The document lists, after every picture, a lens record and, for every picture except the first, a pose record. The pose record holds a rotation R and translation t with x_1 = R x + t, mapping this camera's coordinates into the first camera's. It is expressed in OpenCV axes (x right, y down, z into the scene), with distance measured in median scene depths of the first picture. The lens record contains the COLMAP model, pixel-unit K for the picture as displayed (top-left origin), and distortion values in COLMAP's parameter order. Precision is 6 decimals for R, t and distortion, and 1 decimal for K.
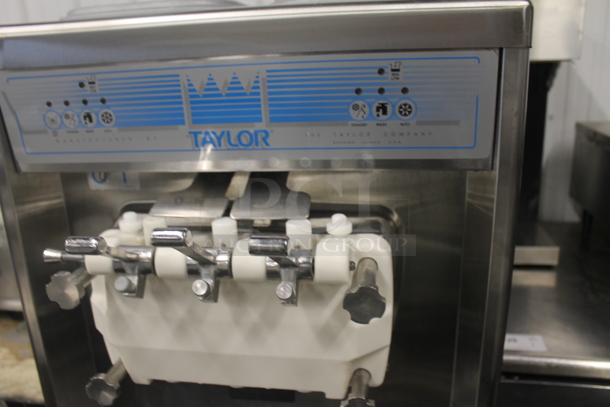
lens RADIAL K [[486.7, 0, 305.0], [0, 486.7, 203.5], [0, 0, 1]] dist [-0.167755, 0.172028]
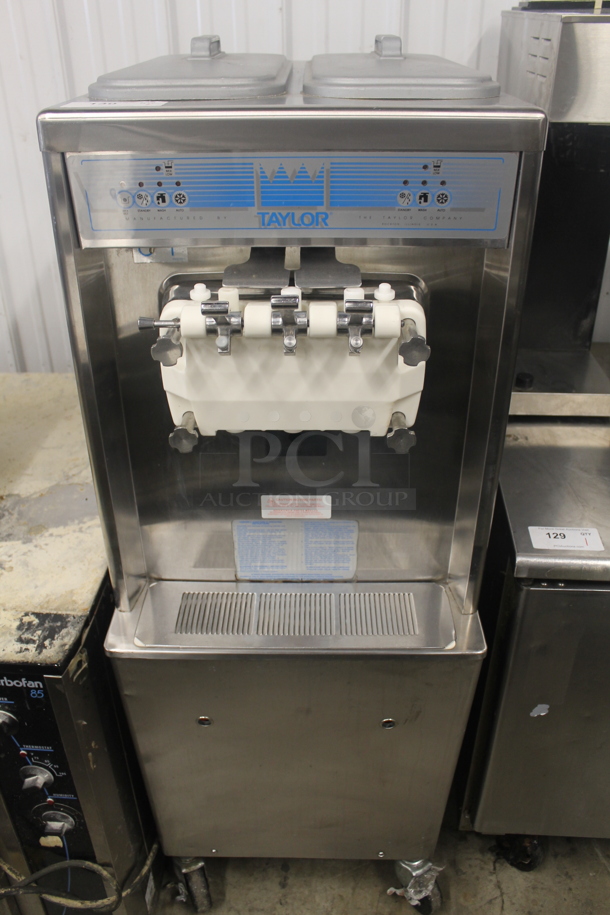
lens RADIAL K [[730.0, 0, 318.6], [0, 730.0, 460.0], [0, 0, 1]] dist [-0.167755, 0.172028]
pose [[0.991679, -0.038702, 0.122782, -0.335954], [0.004364, 0.963299, 0.268395, -0.038636], [-0.128664, -0.265625, 0.955452, -0.834785]]
